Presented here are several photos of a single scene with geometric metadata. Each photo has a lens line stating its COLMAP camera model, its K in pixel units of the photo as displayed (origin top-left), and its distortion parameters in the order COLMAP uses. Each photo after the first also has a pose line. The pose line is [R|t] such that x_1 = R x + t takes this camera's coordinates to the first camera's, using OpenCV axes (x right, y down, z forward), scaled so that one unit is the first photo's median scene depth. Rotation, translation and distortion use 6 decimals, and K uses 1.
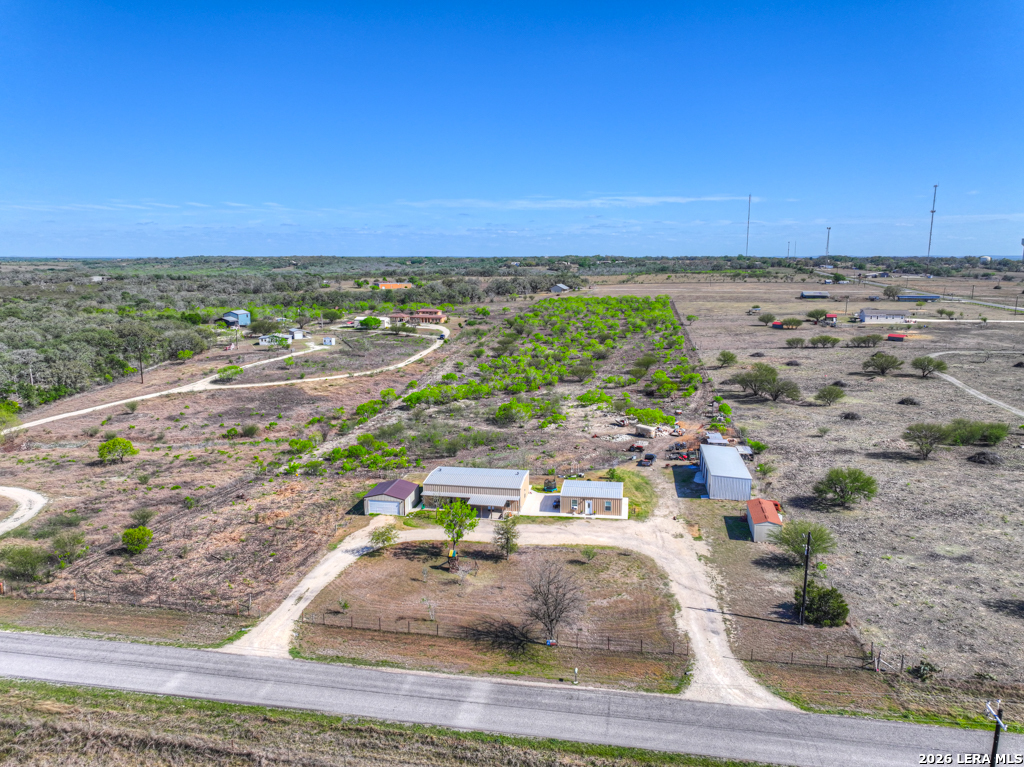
lens RADIAL K [[718.5, 0, 511.0], [0, 718.5, 381.6], [0, 0, 1]] dist [0.000516, 0.009564]
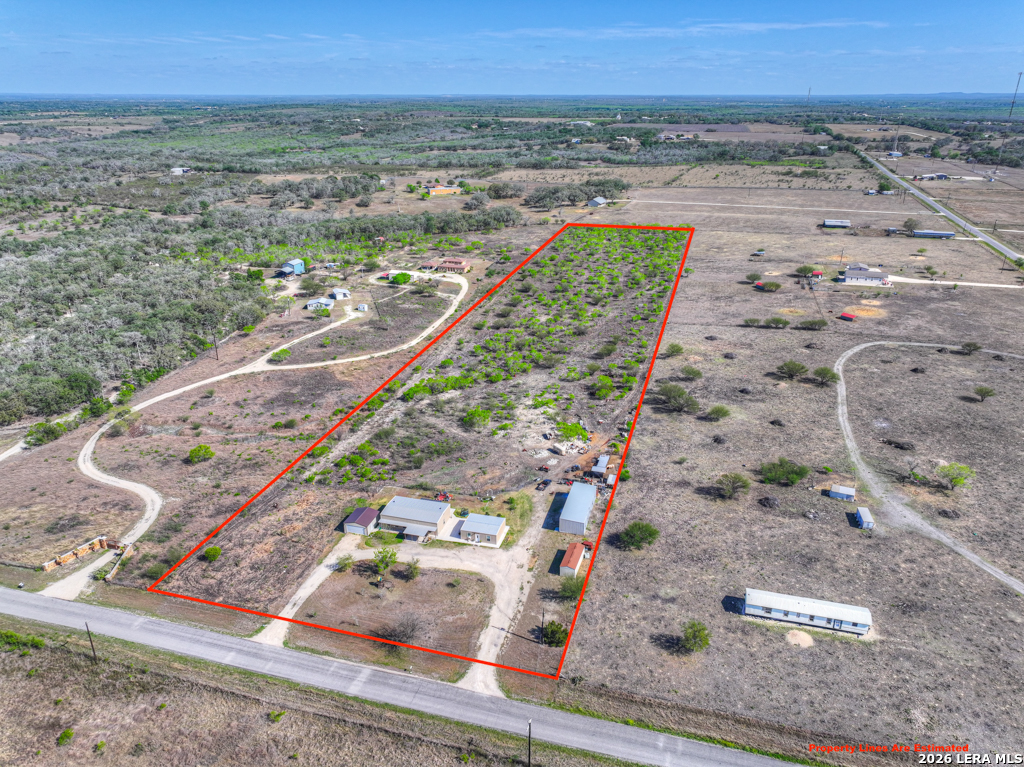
lens RADIAL K [[718.5, 0, 511.0], [0, 718.5, 381.6], [0, 0, 1]] dist [0.000516, 0.009564]
pose [[0.994226, 0.039985, -0.099574, 0.181388], [-0.018382, 0.977727, 0.209074, -0.280418], [0.105716, -0.206036, 0.972817, -0.275059]]
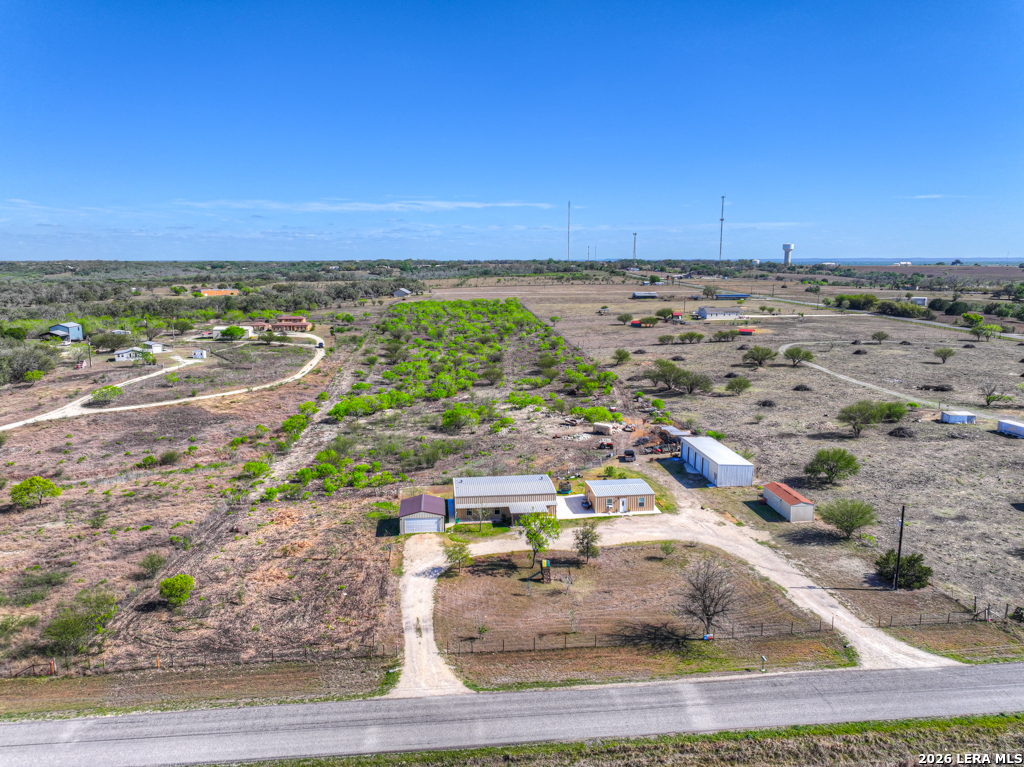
lens RADIAL K [[718.5, 0, 511.0], [0, 718.5, 381.6], [0, 0, 1]] dist [0.000516, 0.009564]
pose [[0.963467, -0.046981, 0.263676, -0.167375], [0.048355, 0.998829, 0.001279, -0.005213], [-0.263427, 0.011518, 0.964610, 0.029714]]
